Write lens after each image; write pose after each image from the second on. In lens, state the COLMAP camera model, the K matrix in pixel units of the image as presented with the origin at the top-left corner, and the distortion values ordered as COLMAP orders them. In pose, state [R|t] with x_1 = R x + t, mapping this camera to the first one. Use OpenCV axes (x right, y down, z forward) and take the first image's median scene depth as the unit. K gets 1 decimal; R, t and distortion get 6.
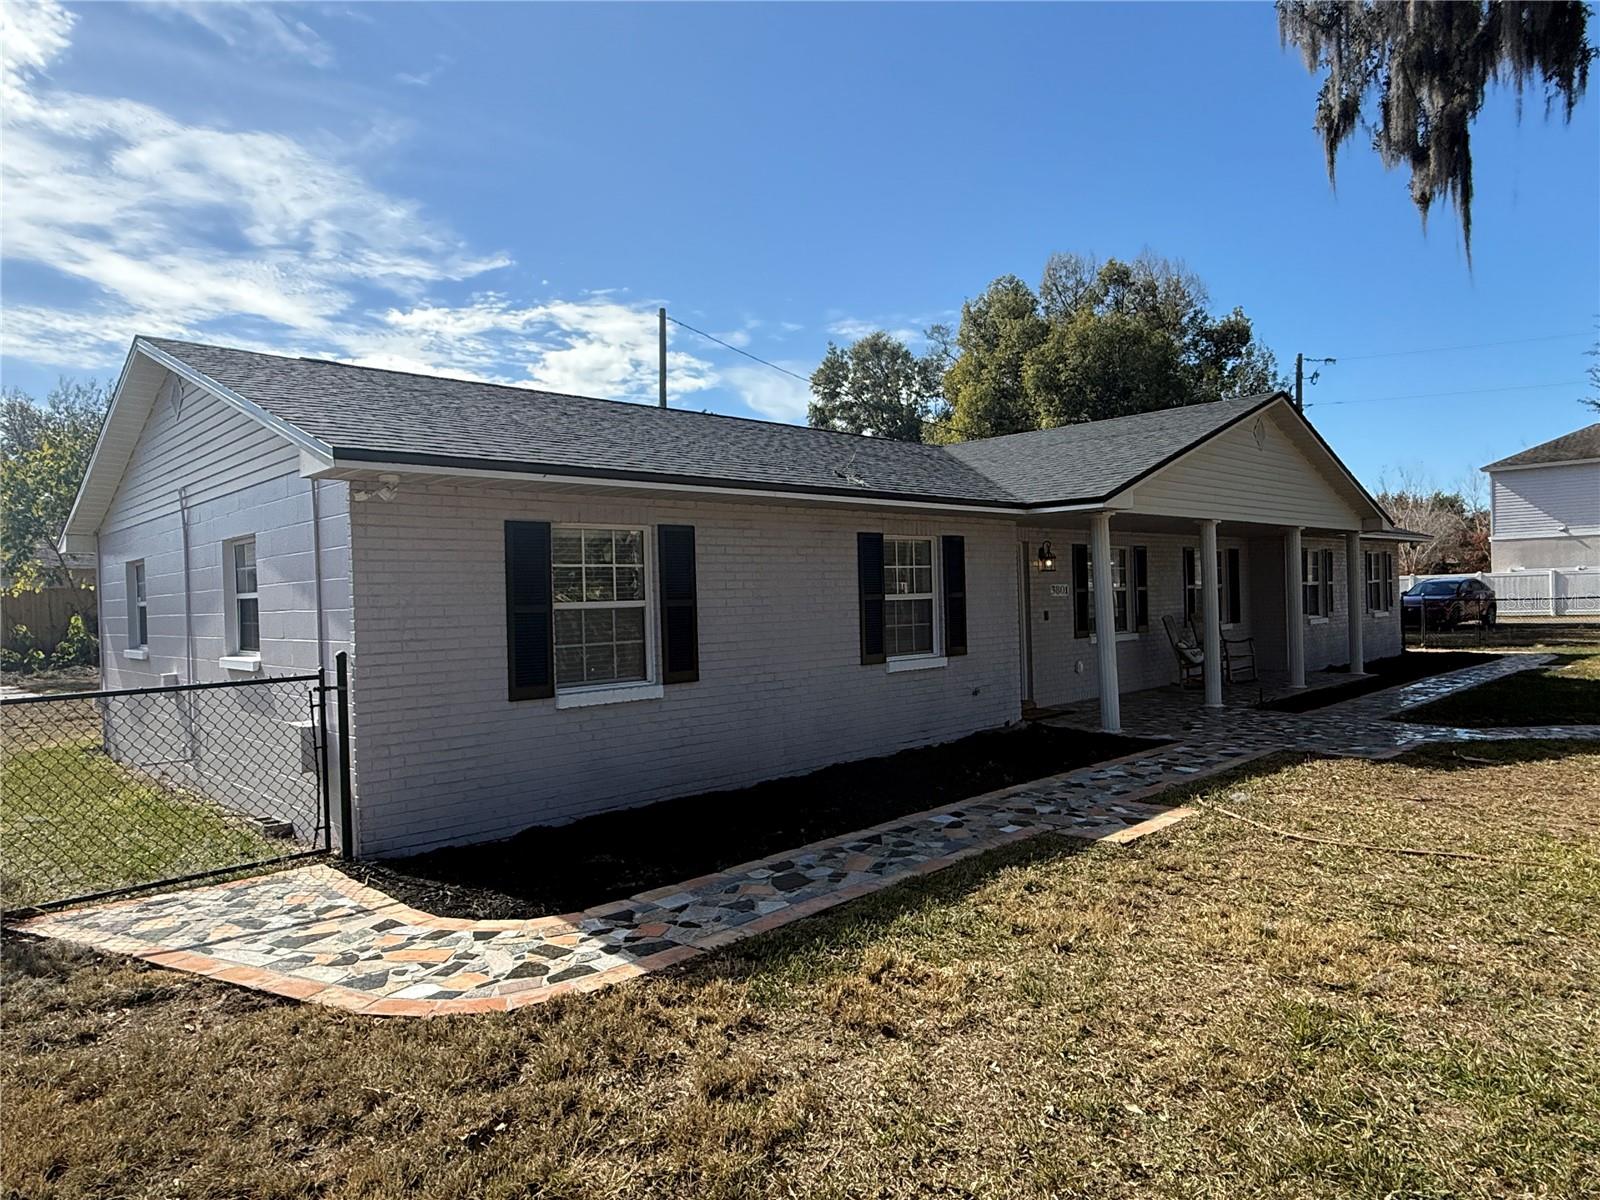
lens RADIAL K [[999.5, 0, 800.0], [0, 999.5, 600.0], [0, 0, 1]] dist [0.001383, 0.001121]
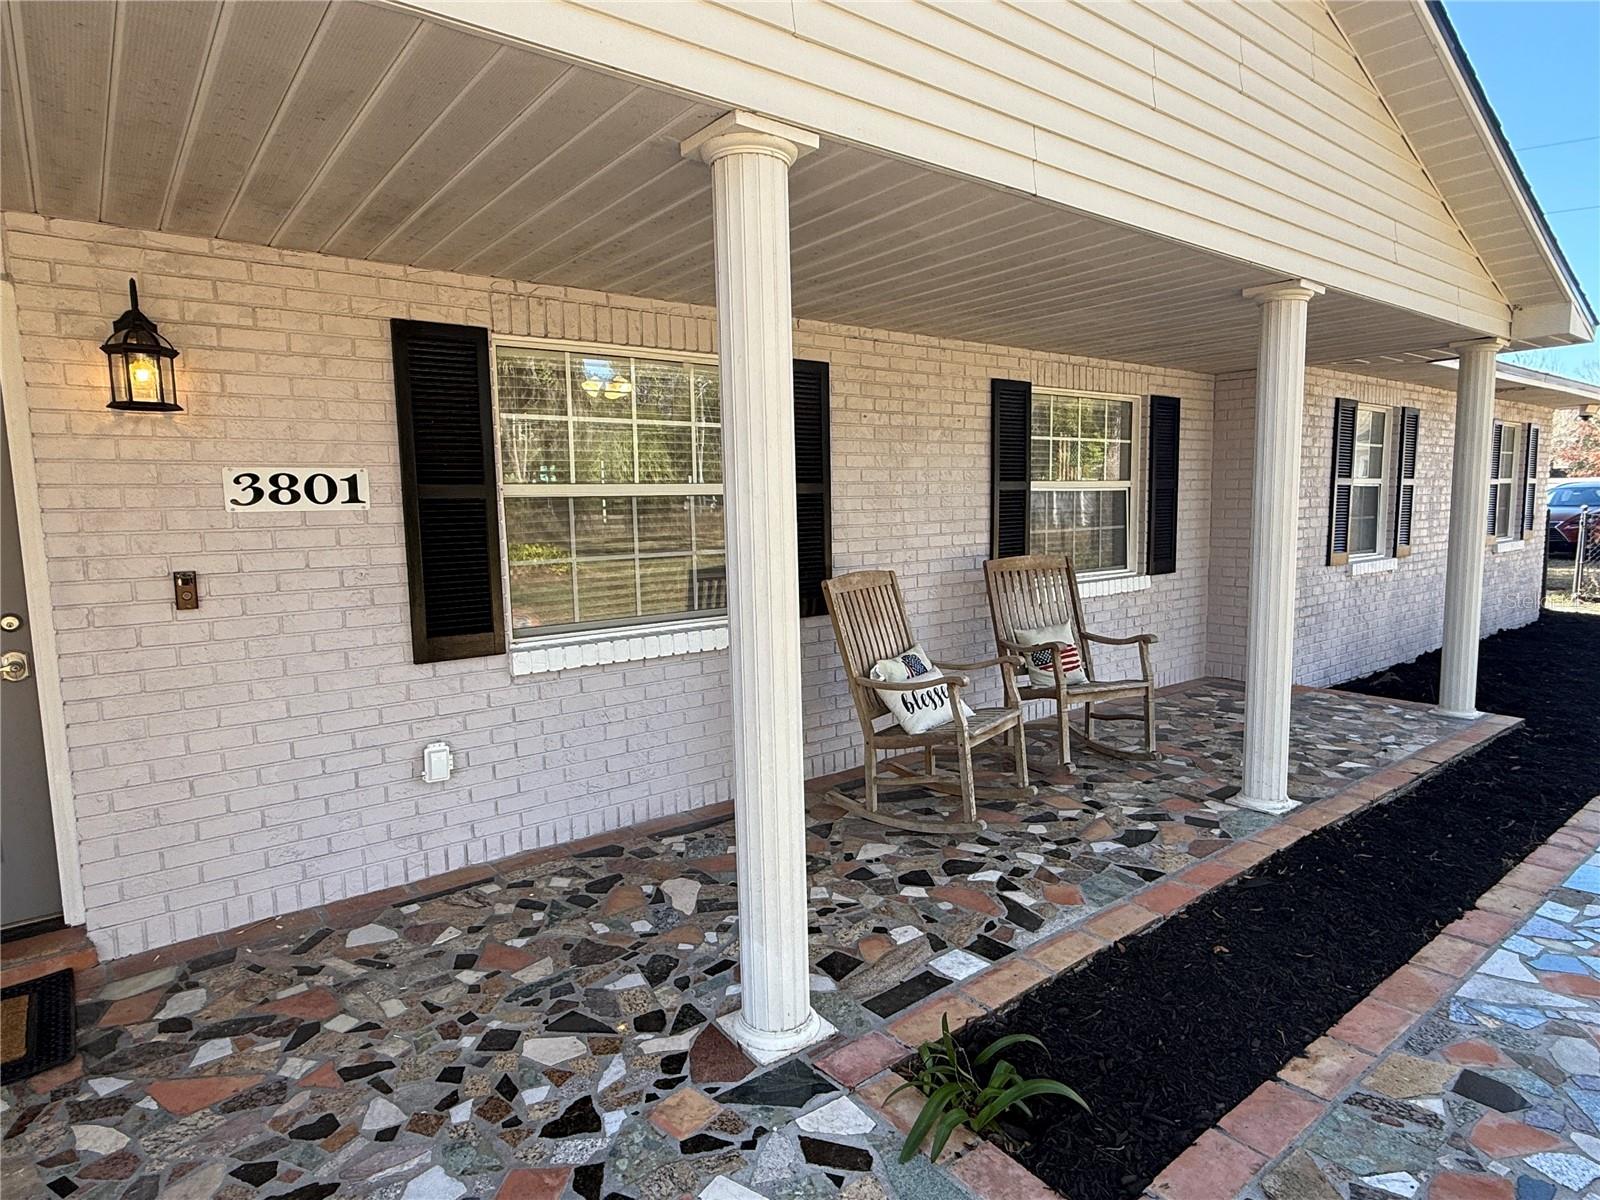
lens RADIAL K [[904.6, 0, 803.3], [0, 904.6, 604.4], [0, 0, 1]] dist [0.000033, 0.000618]
pose [[0.994449, 0.023776, -0.102501, 0.271540], [-0.011881, 0.993279, 0.115132, -0.005711], [0.104549, -0.113275, 0.988048, 0.505315]]
